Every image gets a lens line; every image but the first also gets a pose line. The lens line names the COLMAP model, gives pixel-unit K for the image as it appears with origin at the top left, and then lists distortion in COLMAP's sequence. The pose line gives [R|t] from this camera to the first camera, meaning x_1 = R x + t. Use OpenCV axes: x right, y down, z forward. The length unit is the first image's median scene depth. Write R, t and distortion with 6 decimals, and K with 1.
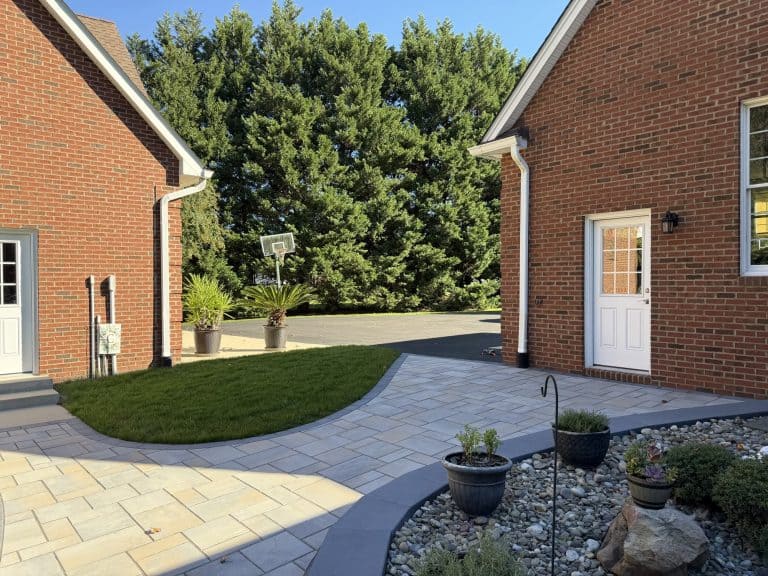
lens RADIAL K [[543.5, 0, 389.5], [0, 543.5, 308.7], [0, 0, 1]] dist [0.055194, -0.070088]
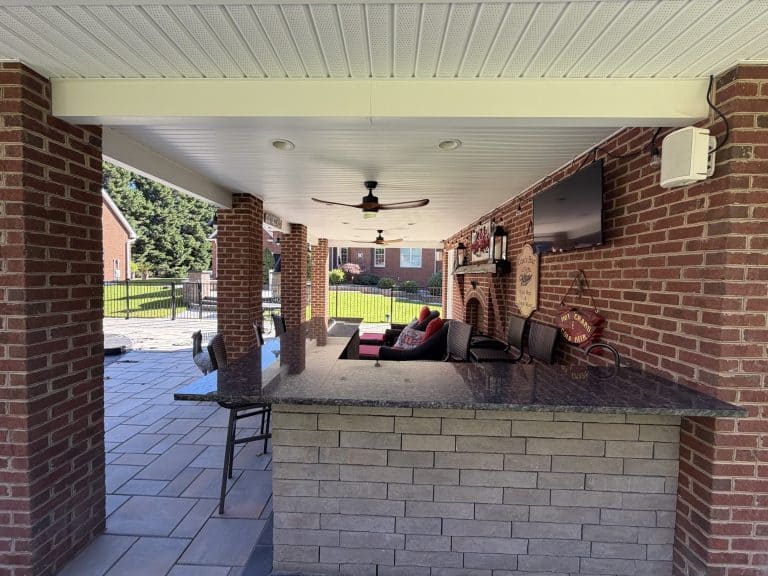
lens RADIAL K [[306.0, 0, 380.2], [0, 306.0, 286.1], [0, 0, 1]] dist [0.001843, -0.000171]
pose [[0.674193, -0.007896, 0.738513, -0.262244], [0.012703, 0.999919, -0.000905, 0.053913], [-0.738446, 0.009991, 0.674238, -0.645819]]
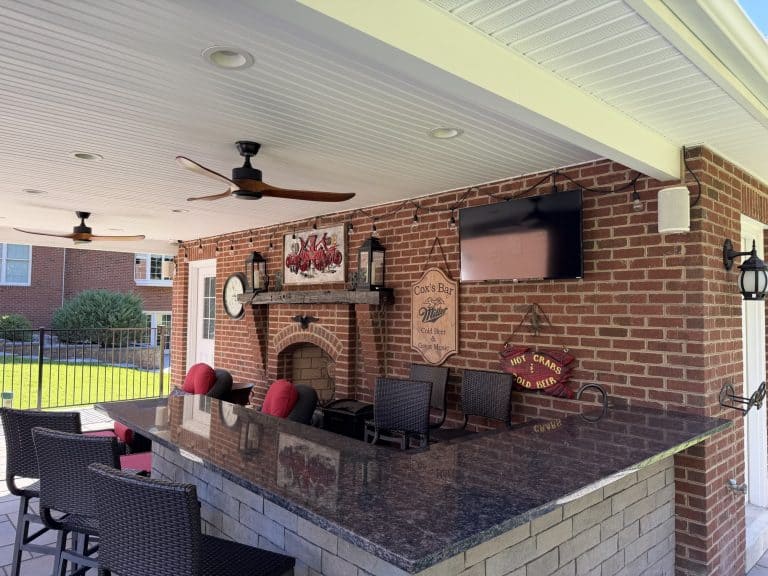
lens RADIAL K [[540.4, 0, 384.3], [0, 540.4, 285.3], [0, 0, 1]] dist [0.074054, -0.083648]
pose [[-0.038577, 0.047300, 0.998136, -0.290269], [0.034046, 0.998361, -0.045995, 0.050674], [-0.998675, 0.032208, -0.040124, -0.592438]]
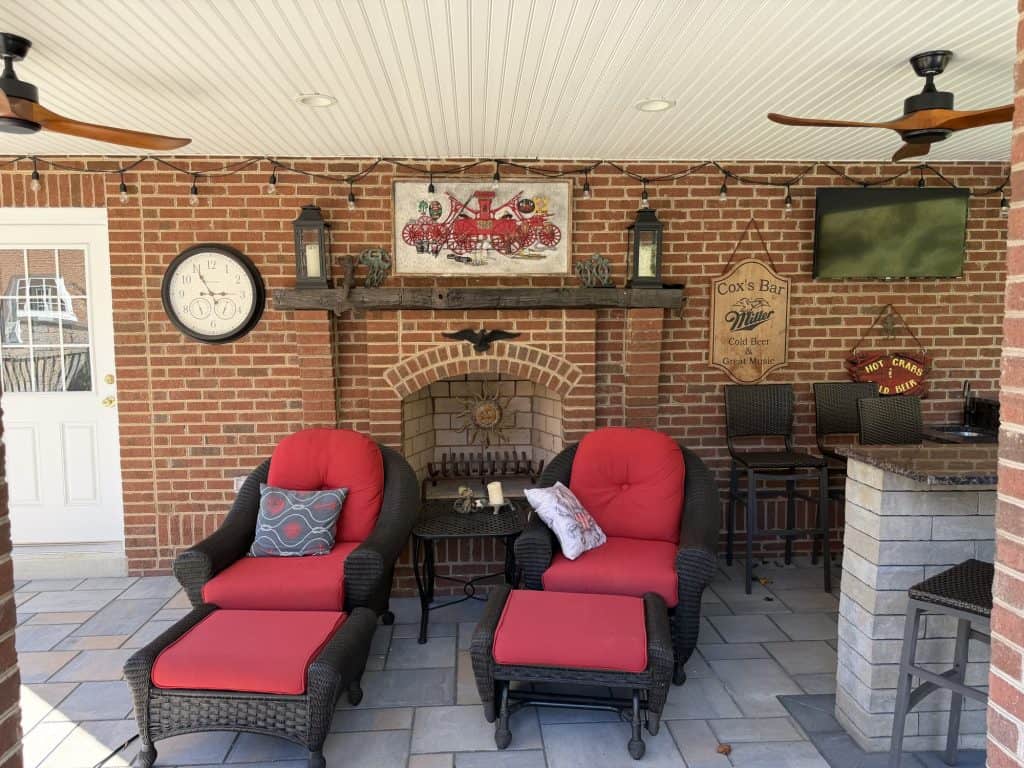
lens RADIAL K [[724.7, 0, 483.8], [0, 724.7, 385.8], [0, 0, 1]] dist [0.055194, -0.070088]
pose [[-0.794619, -0.041262, 0.605705, -0.195964], [0.039704, 0.992020, 0.119667, 0.045523], [-0.605809, 0.119139, -0.786639, -0.457423]]
